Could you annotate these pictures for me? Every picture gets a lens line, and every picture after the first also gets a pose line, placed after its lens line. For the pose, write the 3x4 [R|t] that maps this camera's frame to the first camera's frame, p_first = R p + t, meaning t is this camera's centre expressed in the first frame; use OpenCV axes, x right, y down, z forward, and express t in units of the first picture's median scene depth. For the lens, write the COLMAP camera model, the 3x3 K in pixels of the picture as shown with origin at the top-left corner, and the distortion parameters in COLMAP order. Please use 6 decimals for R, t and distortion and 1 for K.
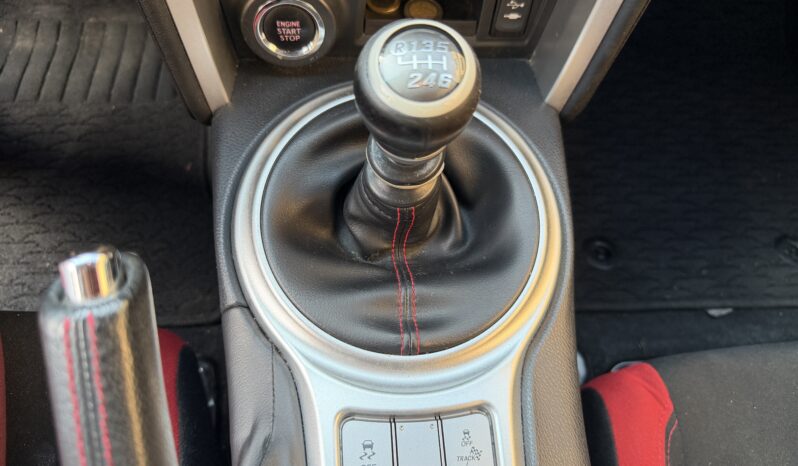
lens RADIAL K [[588.3, 0, 397.5], [0, 588.3, 241.1], [0, 0, 1]] dist [0.087299, -0.150545]
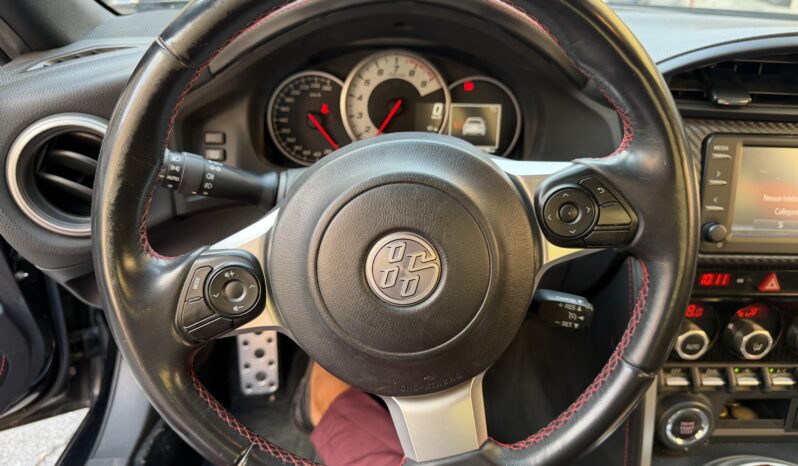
lens RADIAL K [[588.3, 0, 397.5], [0, 588.3, 241.1], [0, 0, 1]] dist [0.087299, -0.150545]
pose [[0.999602, -0.024528, -0.013909, -0.896362], [0.011278, 0.799876, -0.600060, 0.198011], [0.025844, 0.599664, 0.799834, -0.609756]]
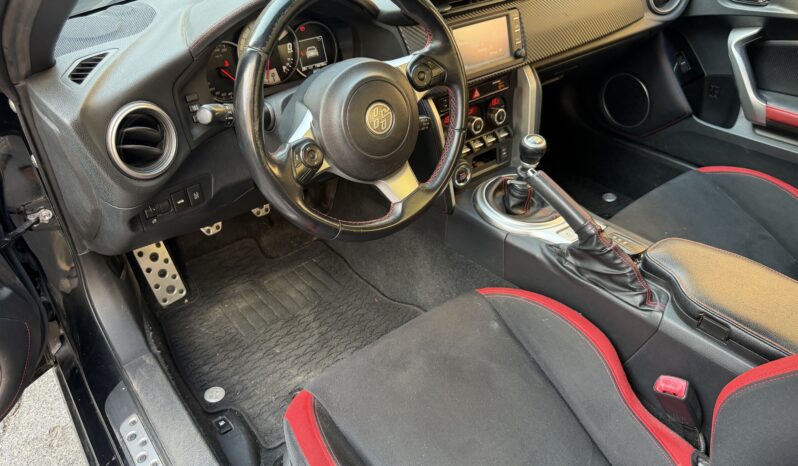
lens RADIAL K [[574.9, 0, 397.1], [0, 574.9, 242.6], [0, 0, 1]] dist [0.037892, -0.073560]
pose [[0.801766, -0.410775, 0.434091, -1.917518], [0.564068, 0.760134, -0.322527, 0.713892], [-0.197482, 0.503448, 0.841154, -1.365451]]
